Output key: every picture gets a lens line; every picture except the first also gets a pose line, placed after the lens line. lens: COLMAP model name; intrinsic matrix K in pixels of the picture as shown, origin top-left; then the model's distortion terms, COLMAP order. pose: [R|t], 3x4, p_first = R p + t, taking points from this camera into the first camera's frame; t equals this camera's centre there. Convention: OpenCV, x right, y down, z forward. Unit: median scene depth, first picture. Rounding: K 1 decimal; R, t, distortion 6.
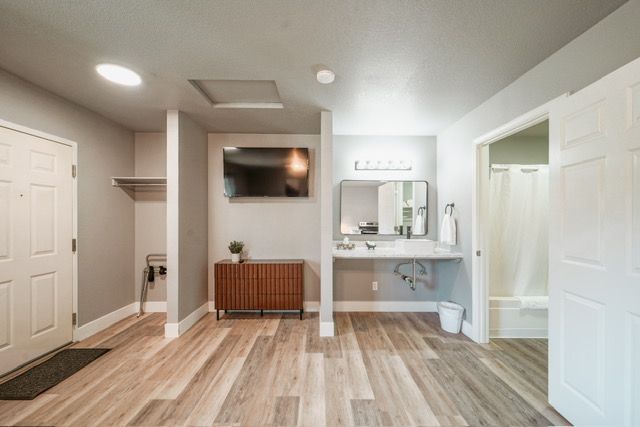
lens RADIAL K [[258.8, 0, 321.4], [0, 258.8, 222.3], [0, 0, 1]] dist [0.000455, 0.000004]
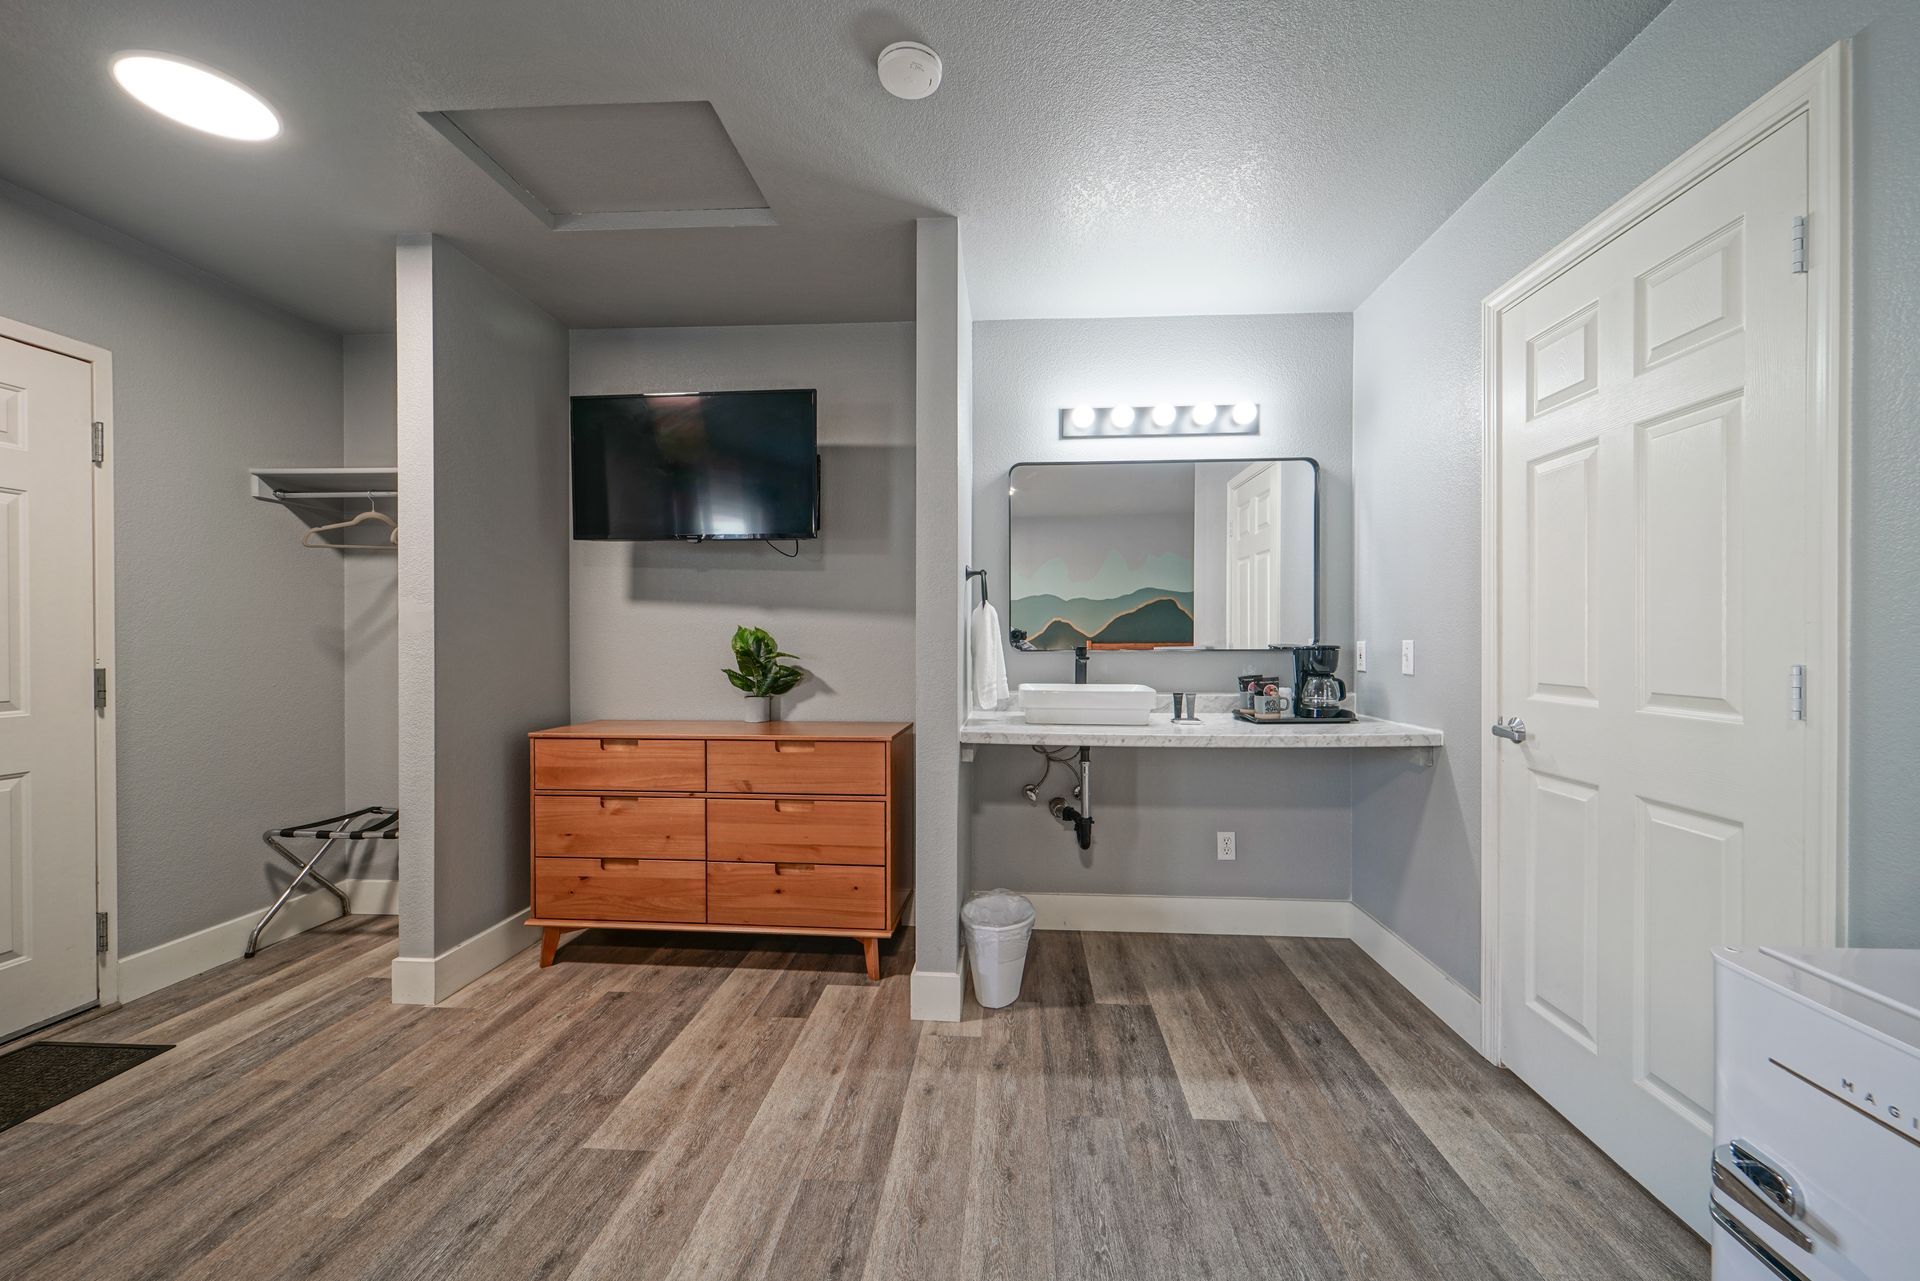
lens RADIAL K [[783.9, 0, 960.0], [0, 783.9, 640.5], [0, 0, 1]] dist [0.001244, 0.000187]
pose [[0.996440, 0.003342, -0.084237, 0.116724], [-0.003668, 0.999986, -0.003721, 0.030367], [0.084223, 0.004016, 0.996439, 0.157457]]
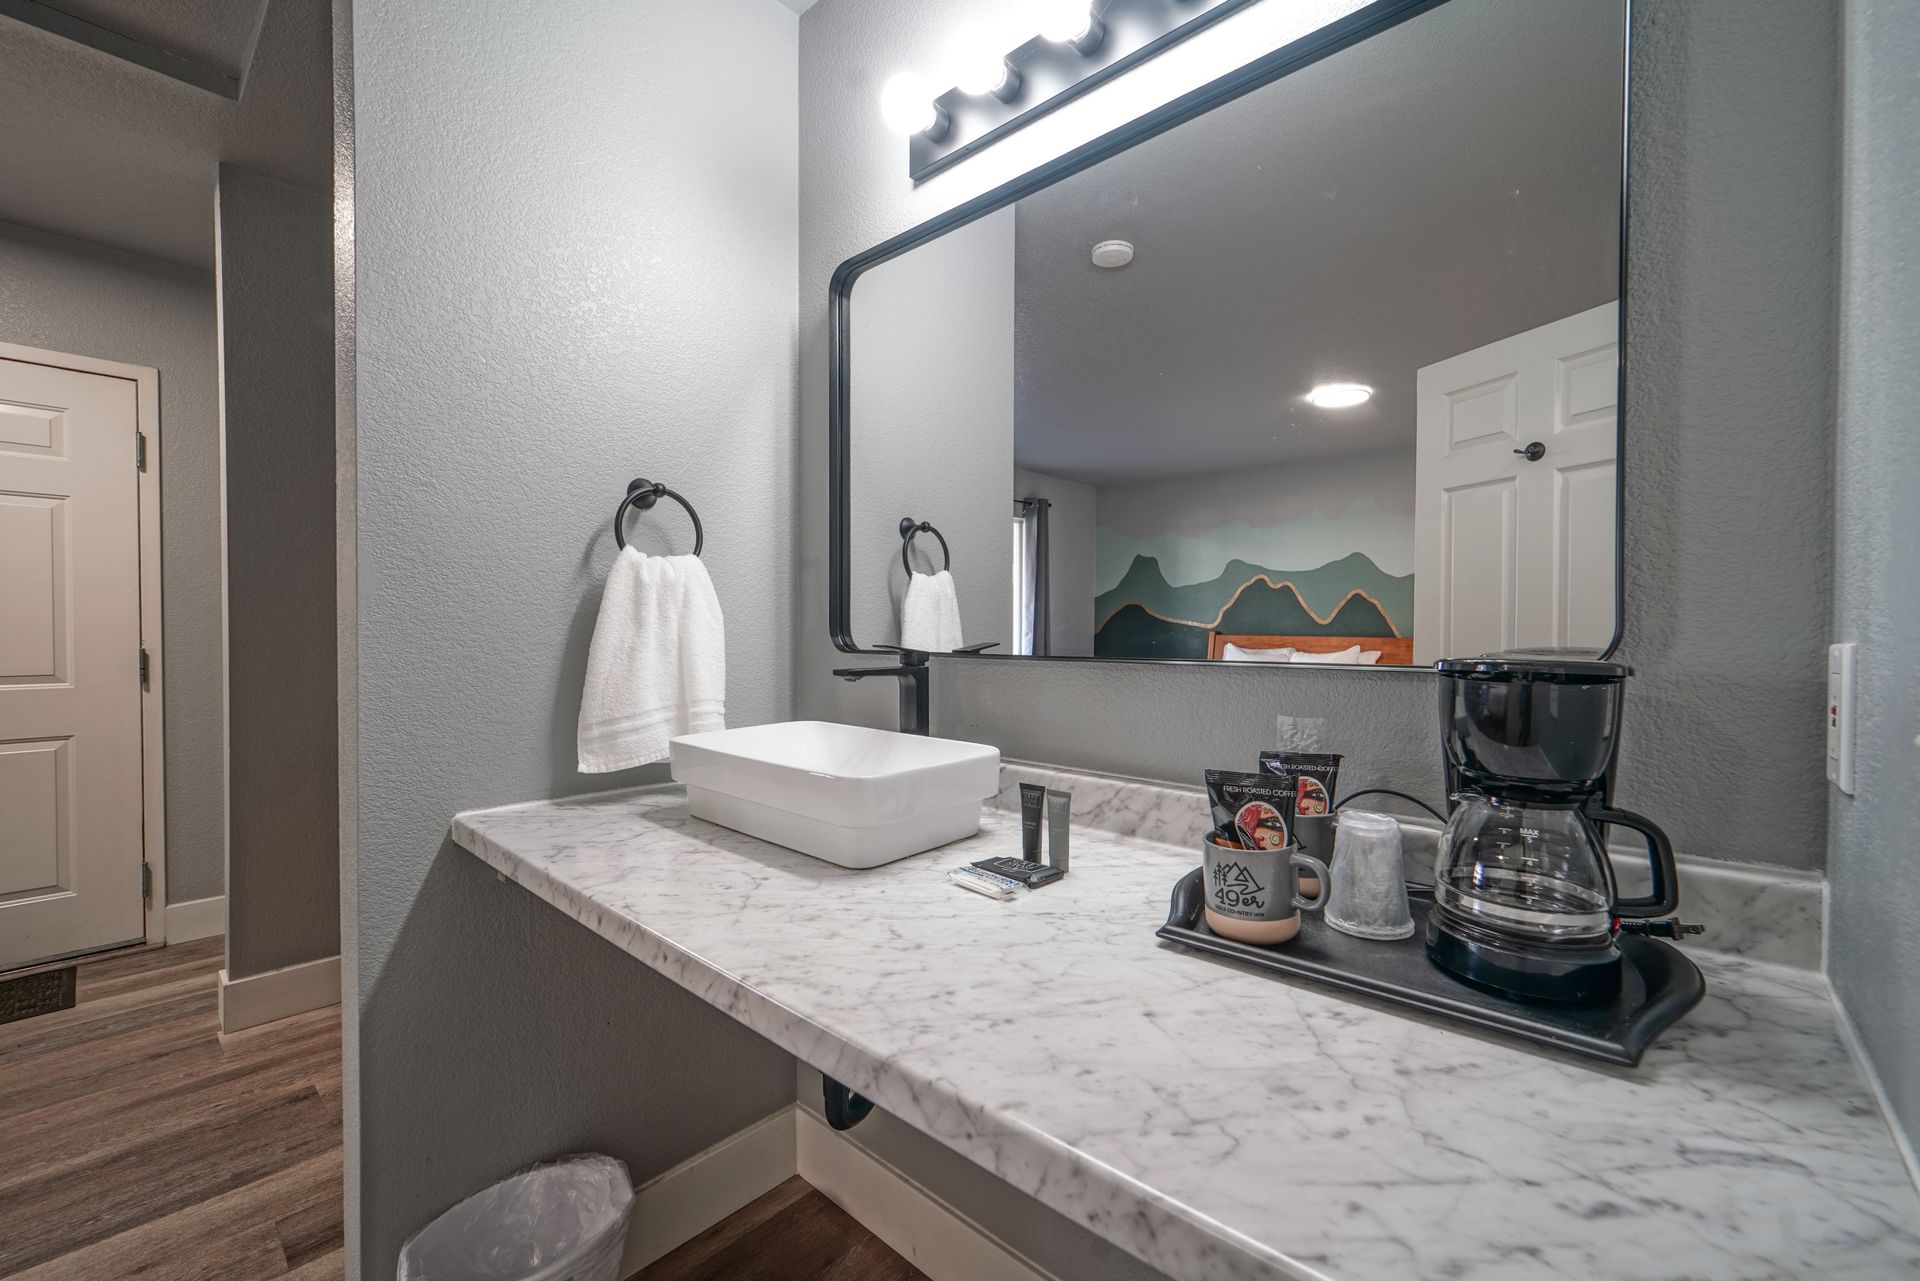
lens RADIAL K [[783.9, 0, 960.0], [0, 783.9, 640.5], [0, 0, 1]] dist [0.001244, 0.000187]
pose [[0.735372, 0.018028, -0.677424, 0.517453], [-0.014106, 0.999837, 0.011296, 0.025345], [0.677517, 0.001249, 0.735506, 0.897024]]
